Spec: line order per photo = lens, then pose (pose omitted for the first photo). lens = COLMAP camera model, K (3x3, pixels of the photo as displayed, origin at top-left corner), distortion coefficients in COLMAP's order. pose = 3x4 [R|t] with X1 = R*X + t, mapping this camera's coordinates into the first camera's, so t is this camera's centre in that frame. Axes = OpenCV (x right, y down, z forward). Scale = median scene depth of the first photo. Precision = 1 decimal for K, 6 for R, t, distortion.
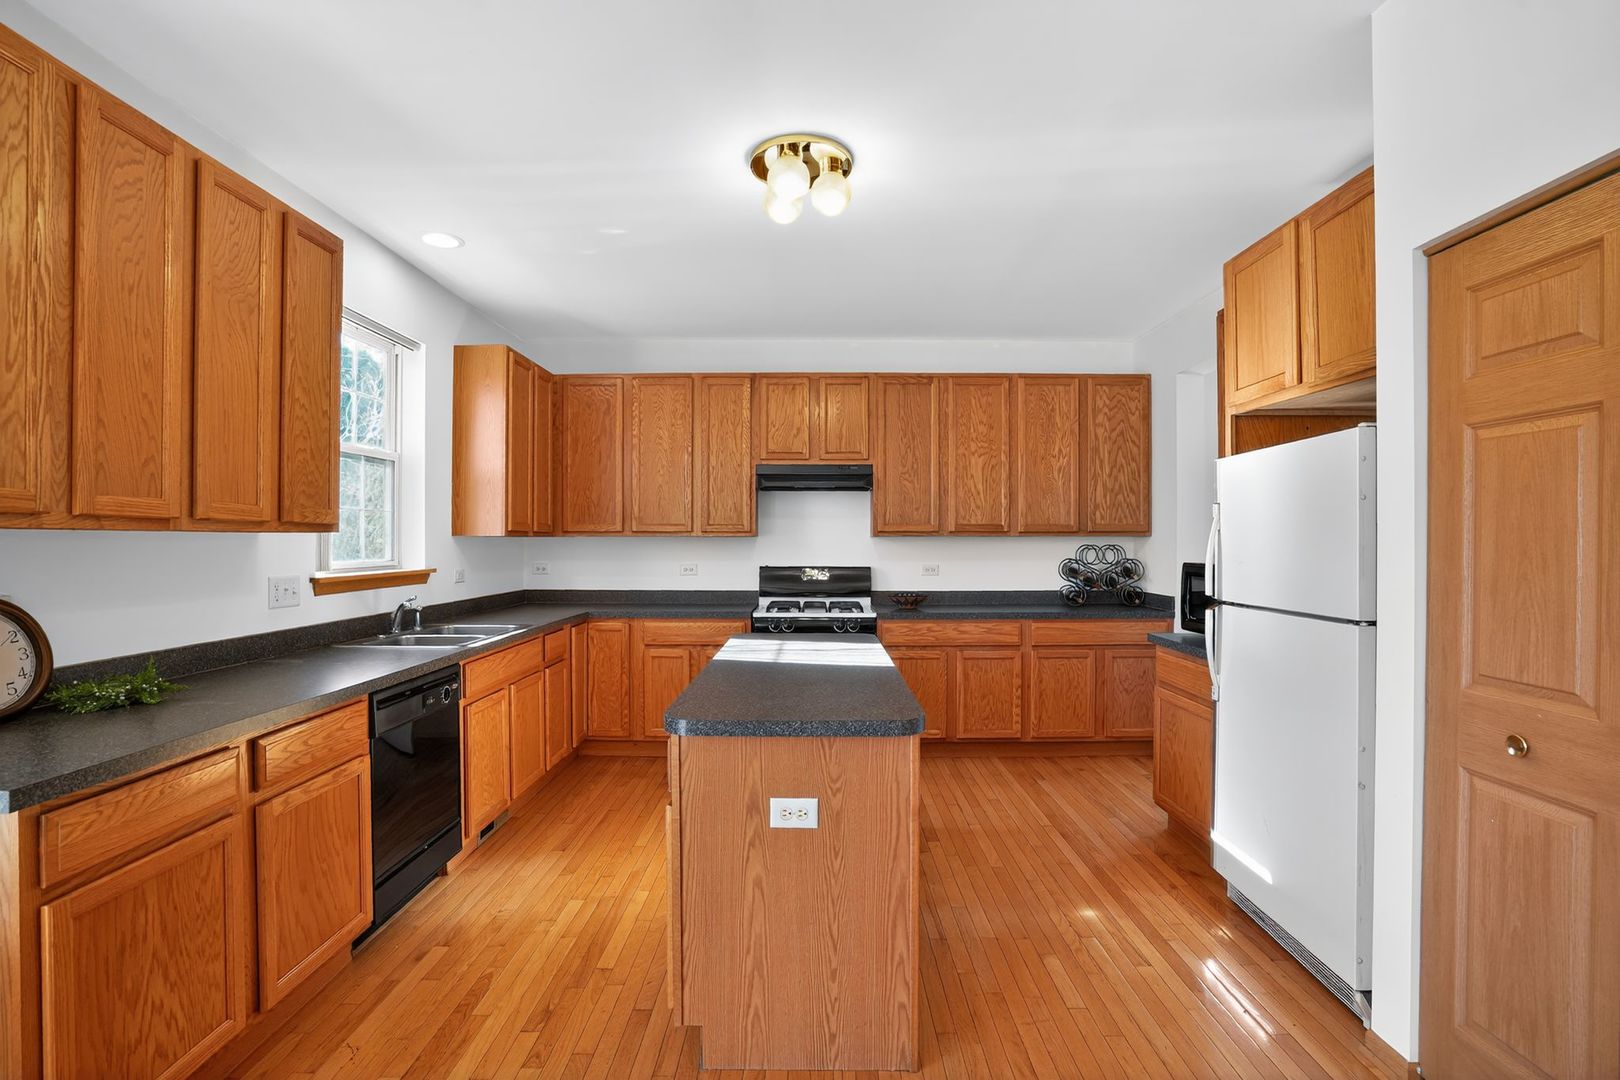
lens RADIAL K [[755.7, 0, 802.7], [0, 755.7, 543.9], [0, 0, 1]] dist [-0.054564, 0.015022]
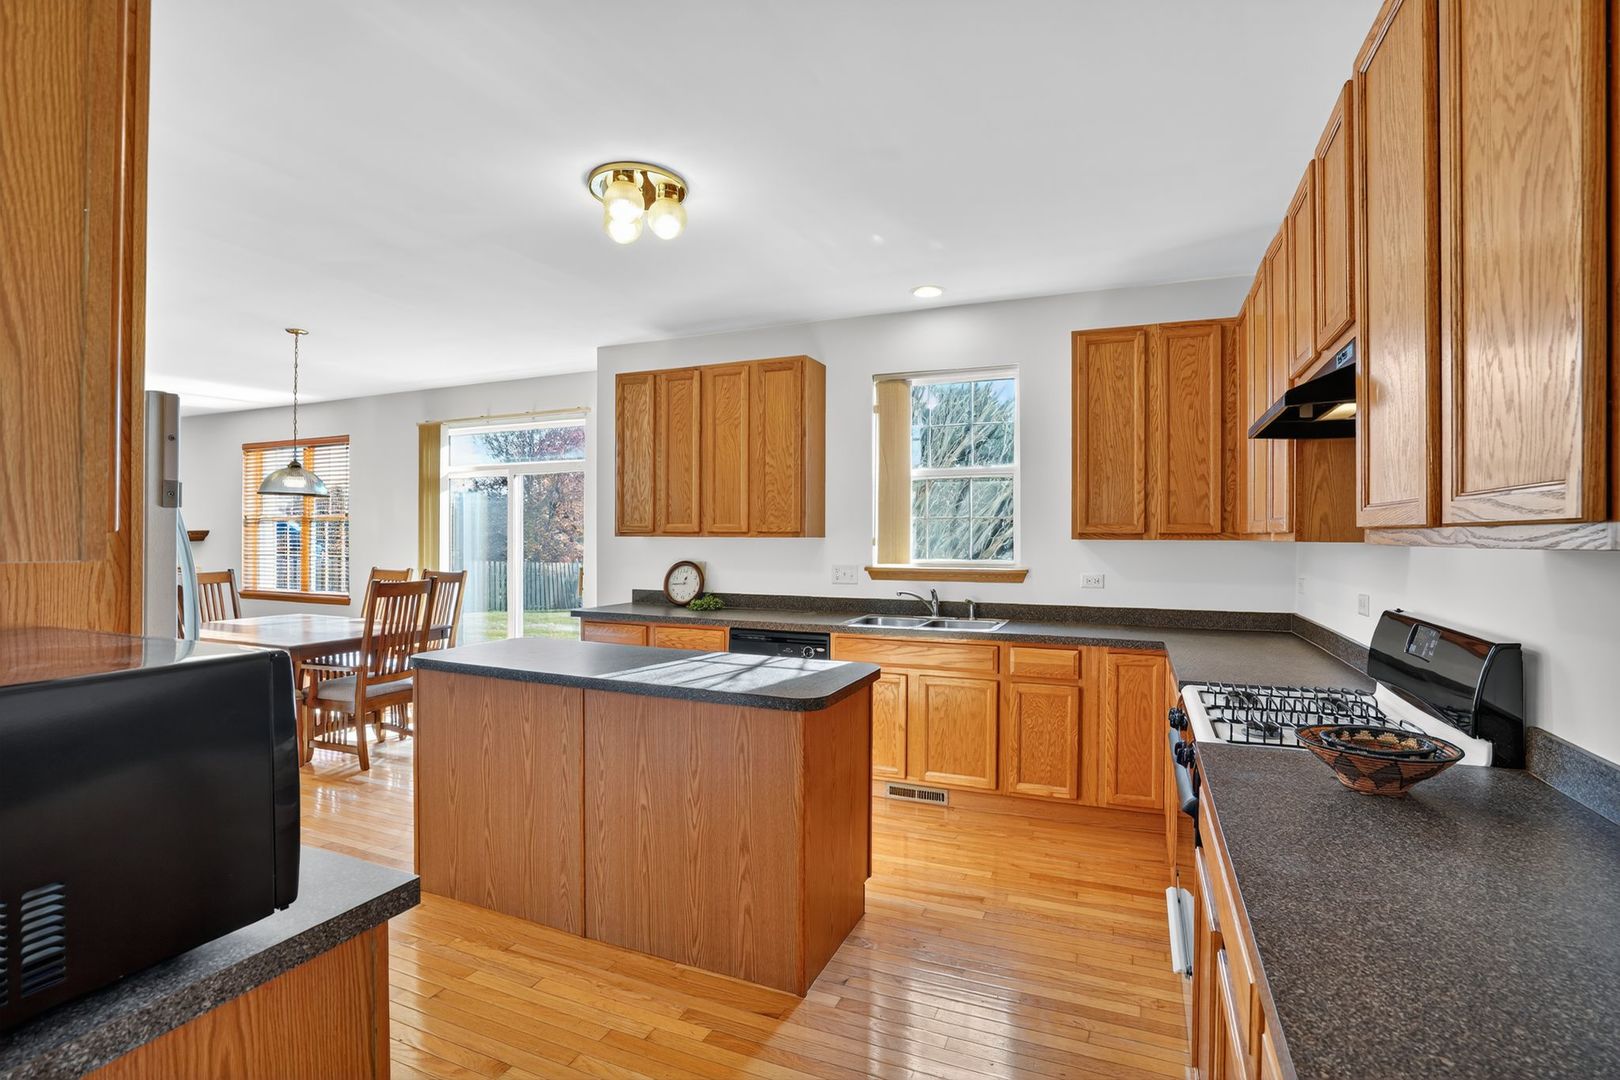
lens RADIAL K [[755.7, 0, 812.8], [0, 755.7, 542.1], [0, 0, 1]] dist [-0.054564, 0.015022]
pose [[-0.380525, 0.007302, -0.924742, 0.794898], [-0.005310, 0.999935, 0.010081, -0.020103], [0.924756, 0.008747, -0.380461, 1.469229]]
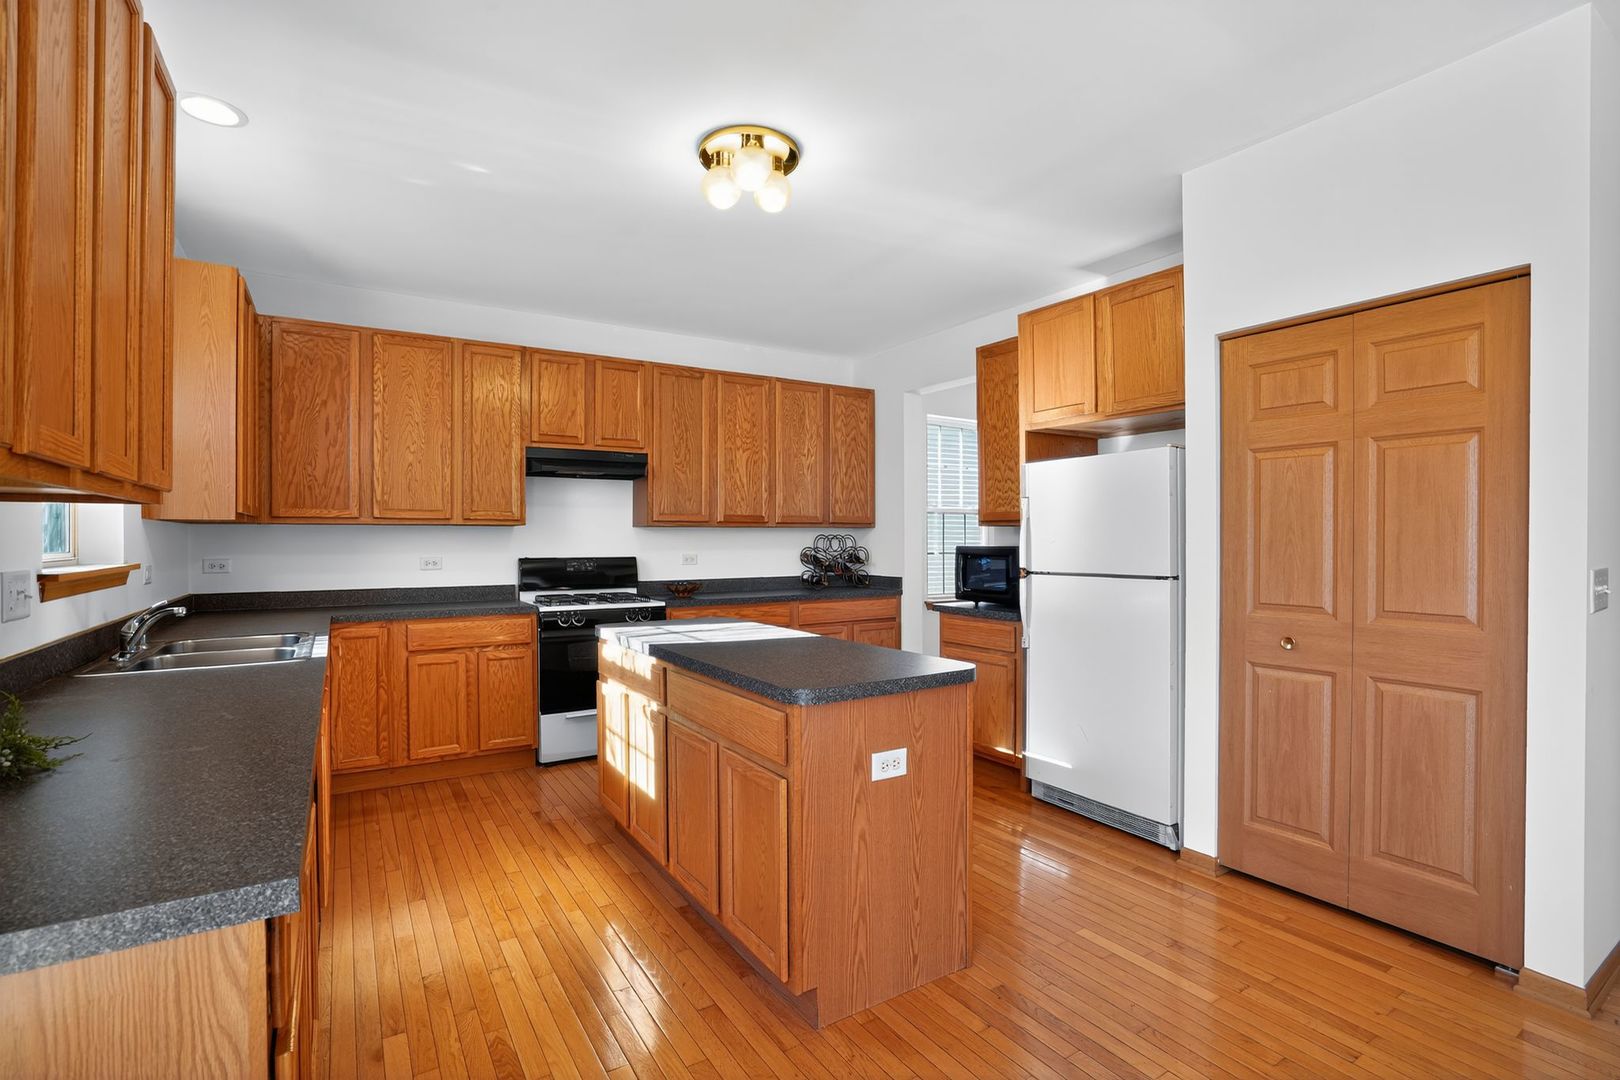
lens RADIAL K [[755.7, 0, 815.5], [0, 755.7, 542.8], [0, 0, 1]] dist [-0.054564, 0.015022]
pose [[0.834808, -0.004755, 0.550520, -0.439600], [0.004848, 0.999987, 0.001285, 0.019881], [-0.550520, 0.001596, 0.834821, 0.086229]]
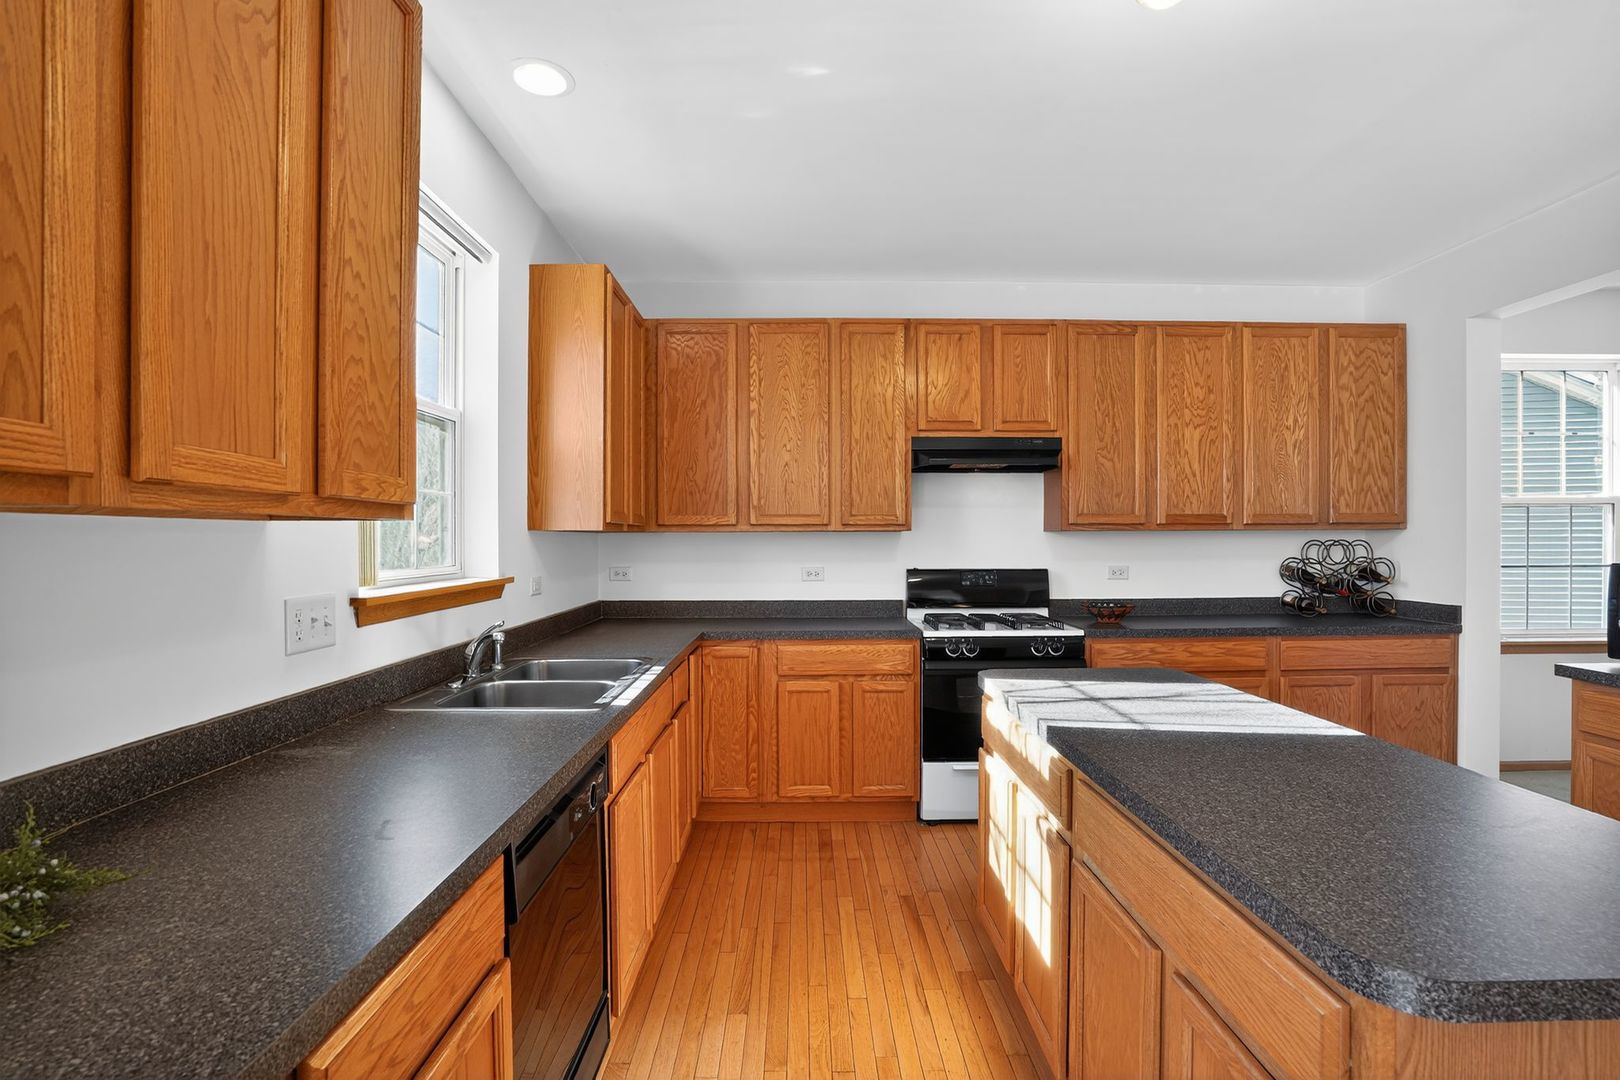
lens RADIAL K [[755.7, 0, 807.6], [0, 755.7, 545.3], [0, 0, 1]] dist [-0.054564, 0.015022]
pose [[0.999734, -0.003853, 0.022744, -0.303791], [0.003751, 0.999983, 0.004521, 0.001849], [-0.022761, -0.004435, 0.999731, 0.384341]]
